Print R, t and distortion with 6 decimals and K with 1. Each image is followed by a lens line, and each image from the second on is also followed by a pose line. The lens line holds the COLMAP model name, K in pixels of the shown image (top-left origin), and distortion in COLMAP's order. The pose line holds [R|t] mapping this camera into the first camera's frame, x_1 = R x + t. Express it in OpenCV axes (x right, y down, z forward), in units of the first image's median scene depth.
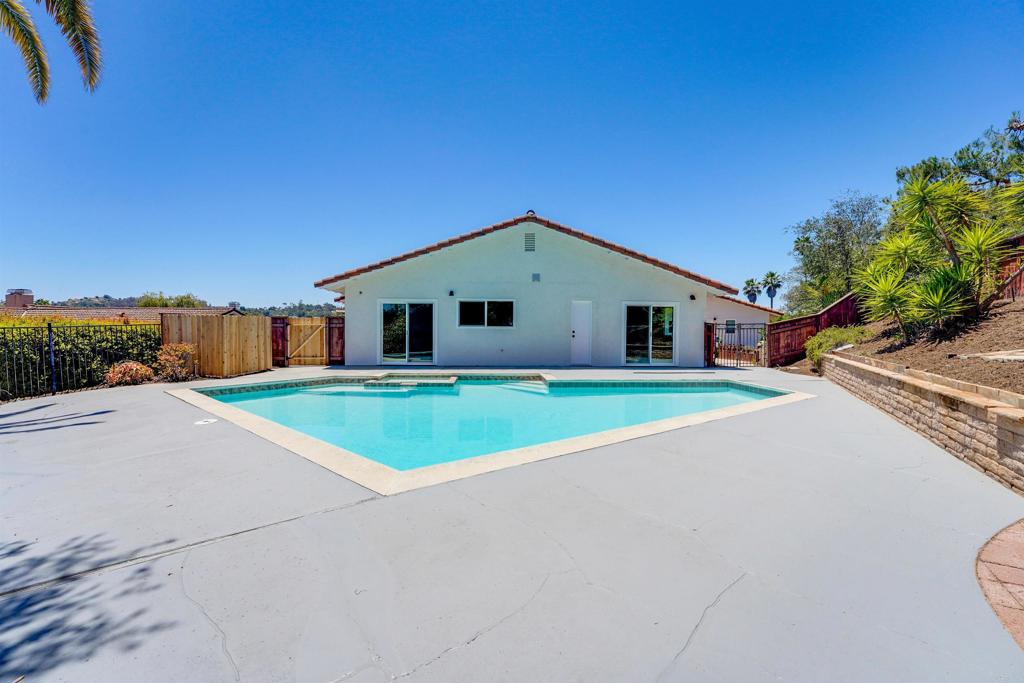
lens RADIAL K [[408.6, 0, 511.1], [0, 408.6, 338.0], [0, 0, 1]] dist [-0.014066, 0.000523]
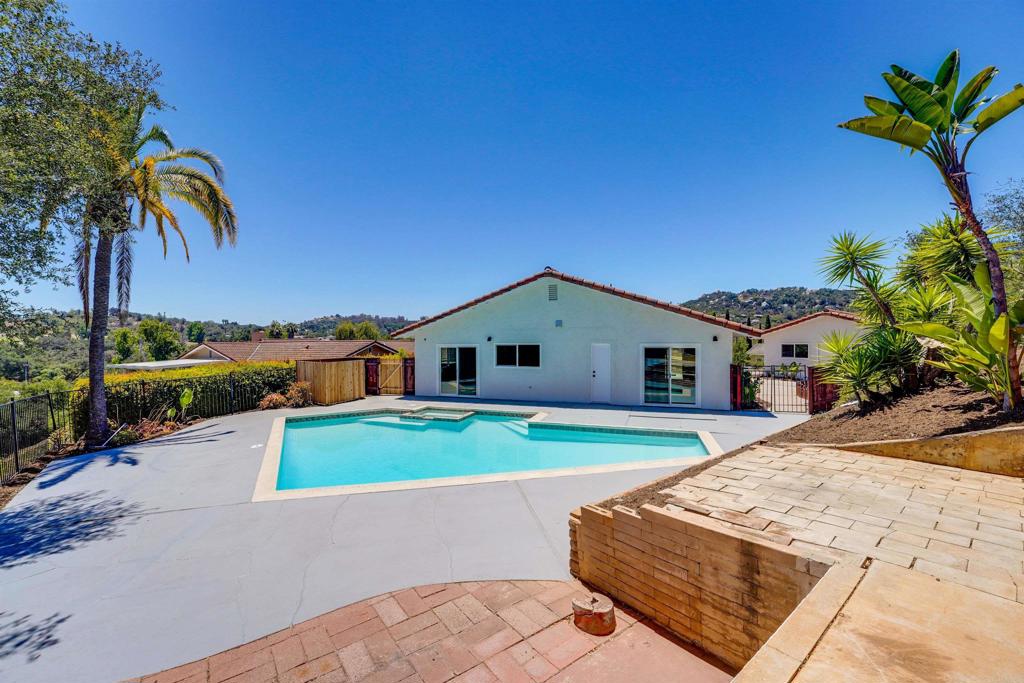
lens RADIAL K [[408.6, 0, 511.4], [0, 408.6, 334.3], [0, 0, 1]] dist [-0.014066, 0.000523]
pose [[0.930009, -0.017393, -0.367124, 0.366812], [0.005784, 0.999449, -0.032699, -0.085250], [0.367490, 0.028287, 0.929597, -0.099547]]
